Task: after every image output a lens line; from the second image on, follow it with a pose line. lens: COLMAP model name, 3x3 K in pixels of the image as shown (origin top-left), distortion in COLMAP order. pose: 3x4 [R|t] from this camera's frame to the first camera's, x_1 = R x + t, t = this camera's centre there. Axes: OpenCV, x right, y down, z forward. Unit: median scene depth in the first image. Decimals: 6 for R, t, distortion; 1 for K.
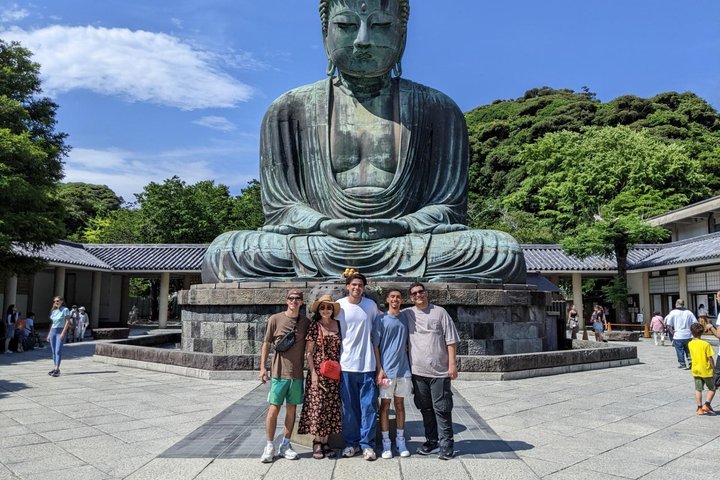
lens RADIAL K [[563.8, 0, 350.5], [0, 563.8, 222.8], [0, 0, 1]] dist [0.008638, -0.001161]
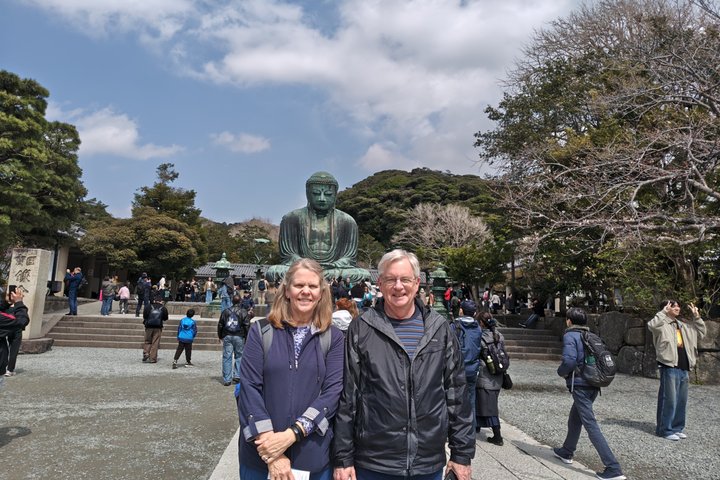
lens RADIAL K [[470.1, 0, 341.3], [0, 470.1, 213.8], [0, 0, 1]] dist [0.030756, -0.000238]
pose [[0.992022, 0.054071, 0.113878, -0.142918], [-0.047516, 0.997096, -0.059509, -0.107616], [-0.116765, 0.053624, 0.991711, -1.303031]]
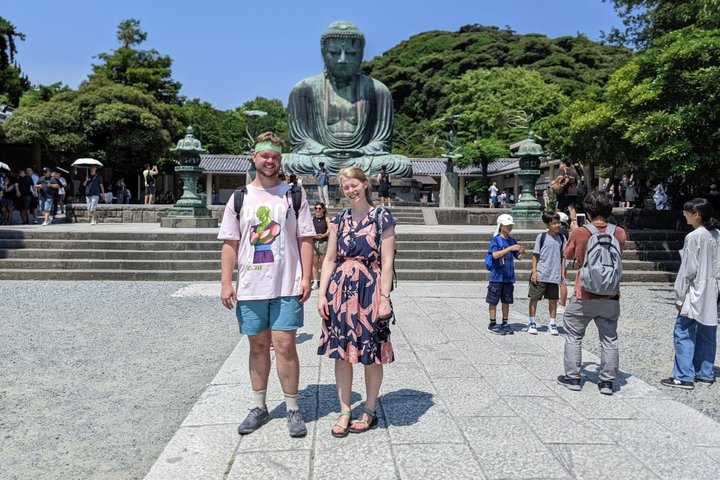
lens RADIAL K [[563.8, 0, 350.5], [0, 563.8, 222.8], [0, 0, 1]] dist [0.008638, -0.001161]
pose [[0.996267, 0.001103, 0.086314, -0.123301], [-0.015406, 0.986137, 0.165216, -0.077180], [-0.084935, -0.165930, 0.982473, -1.088909]]
